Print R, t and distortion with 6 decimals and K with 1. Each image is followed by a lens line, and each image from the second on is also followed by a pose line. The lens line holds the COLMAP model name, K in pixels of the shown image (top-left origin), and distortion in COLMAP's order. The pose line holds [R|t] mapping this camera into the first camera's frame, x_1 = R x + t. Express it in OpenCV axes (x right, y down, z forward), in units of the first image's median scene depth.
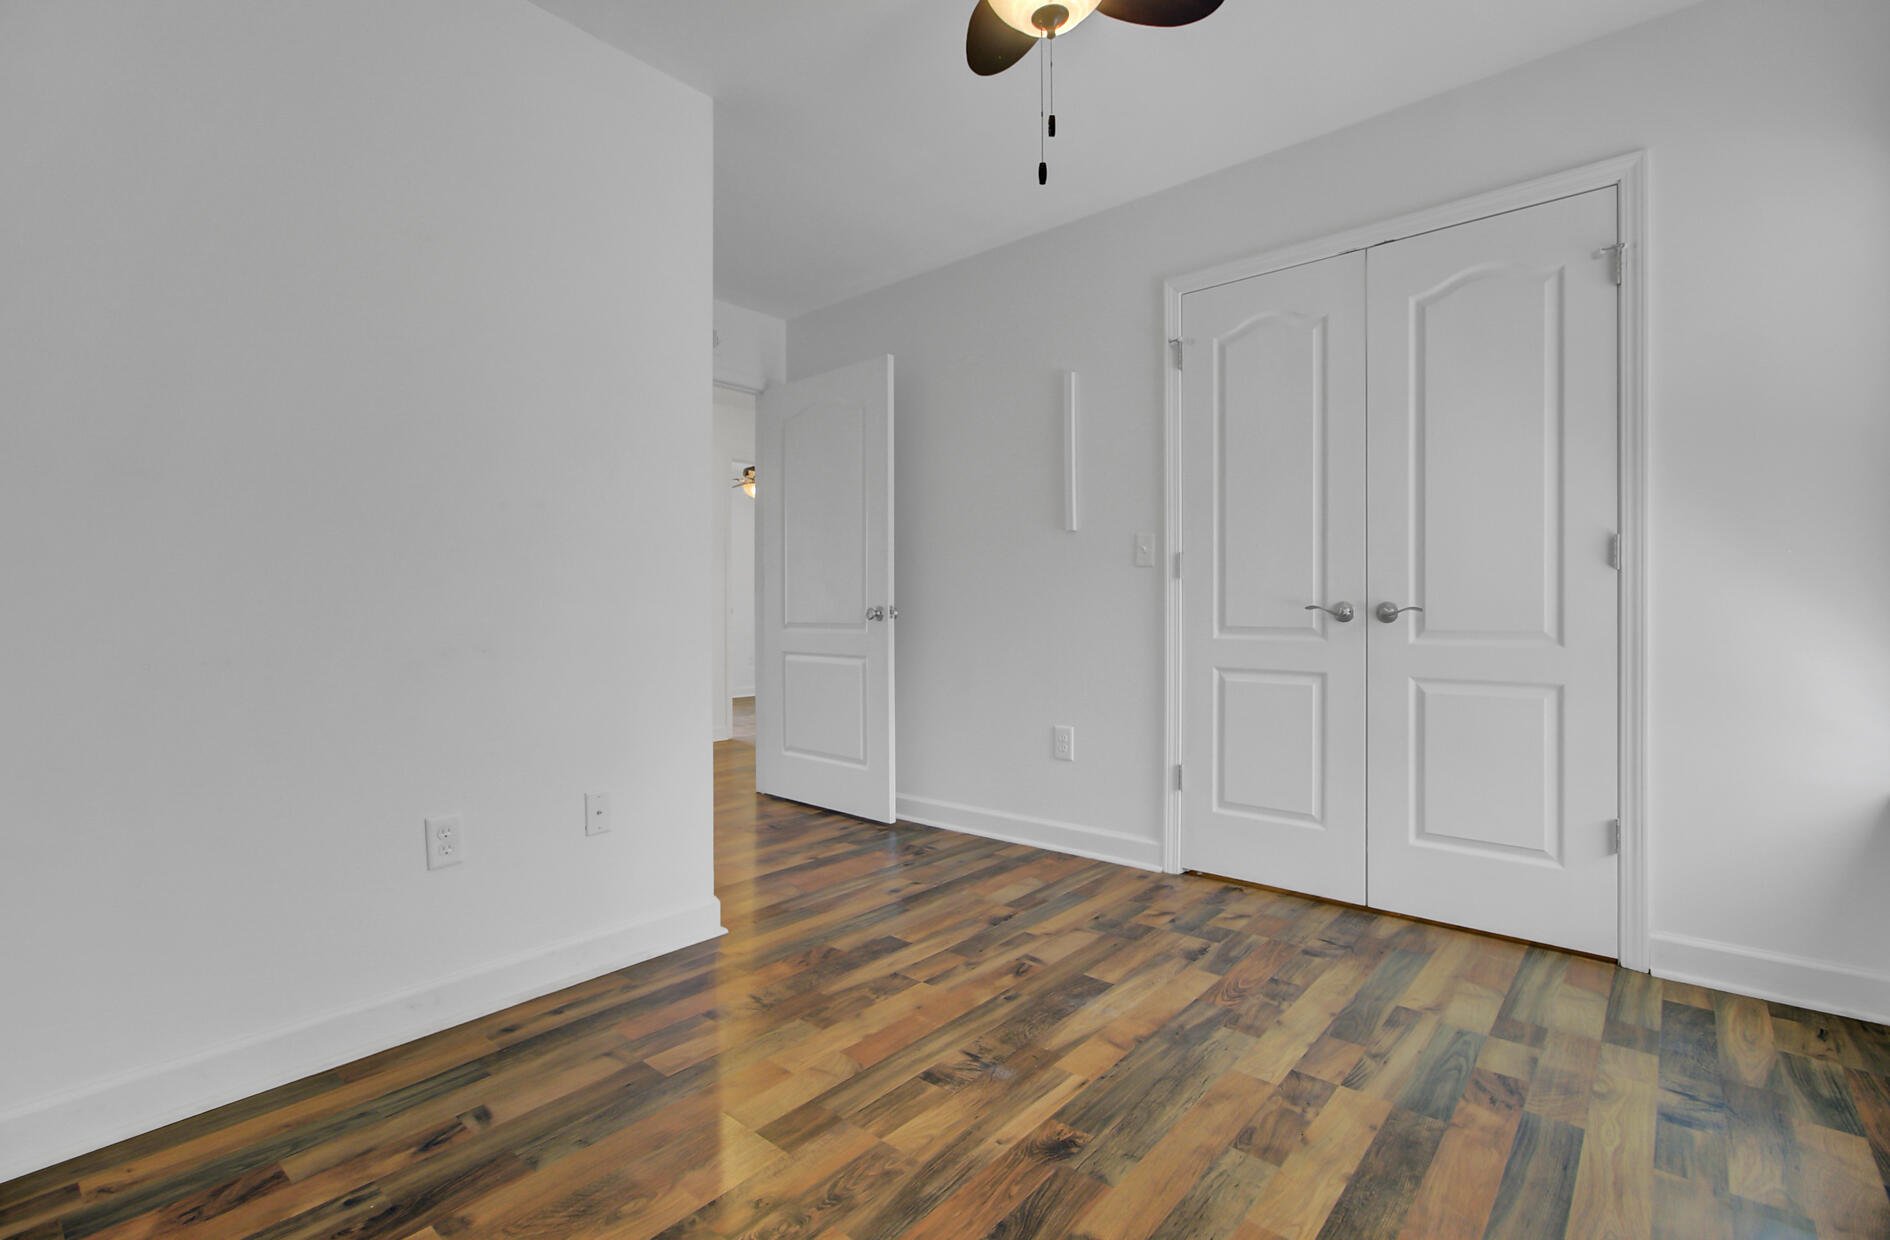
lens RADIAL K [[872.9, 0, 934.7], [0, 872.9, 613.3], [0, 0, 1]] dist [-0.002198, -0.000197]
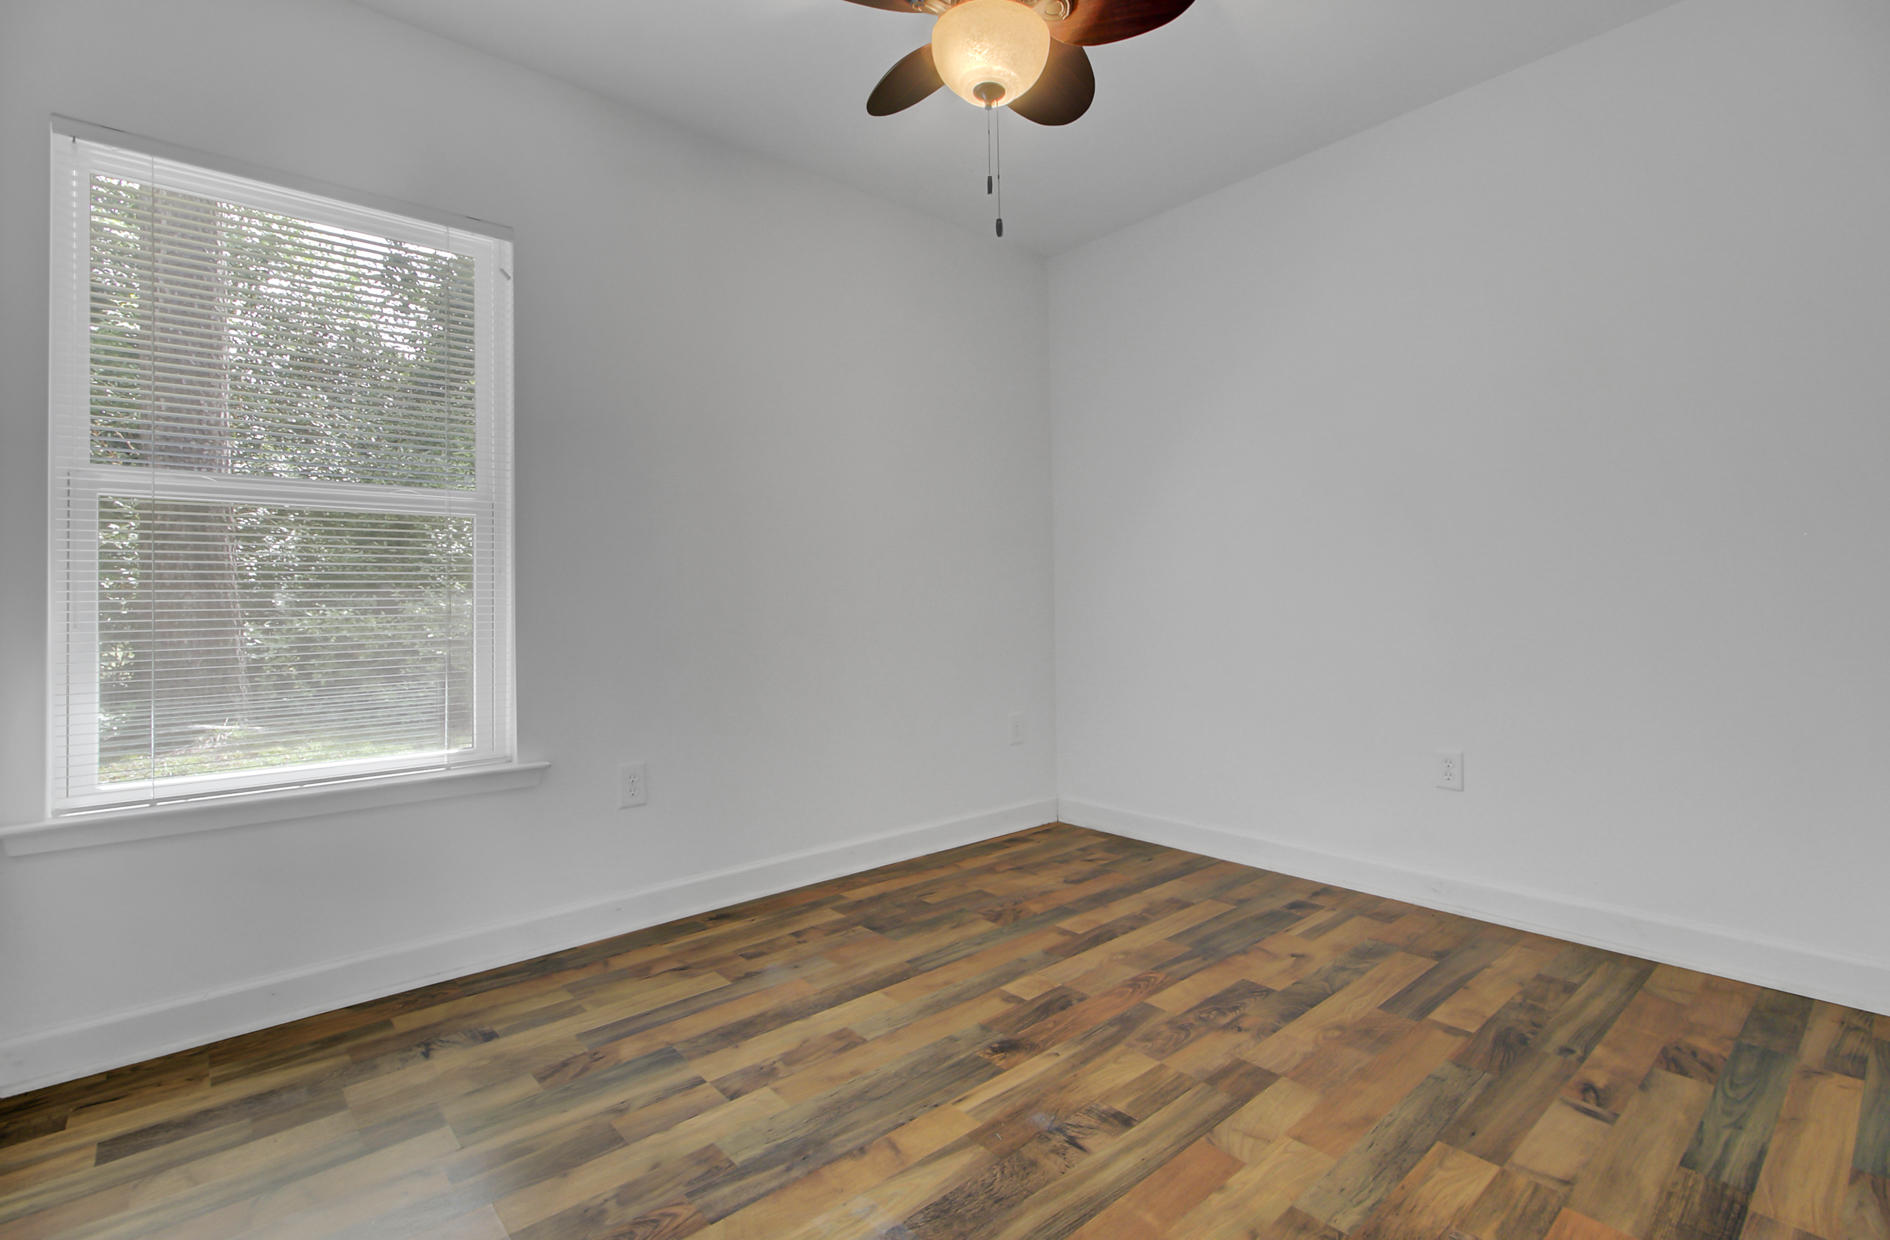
lens RADIAL K [[872.9, 0, 934.7], [0, 872.9, 613.3], [0, 0, 1]] dist [-0.002198, -0.000197]
pose [[-0.988902, 0.018868, 0.147370, 0.048007], [0.021144, 0.999680, 0.013896, -0.008567], [-0.147060, 0.016857, -0.988984, 1.994315]]
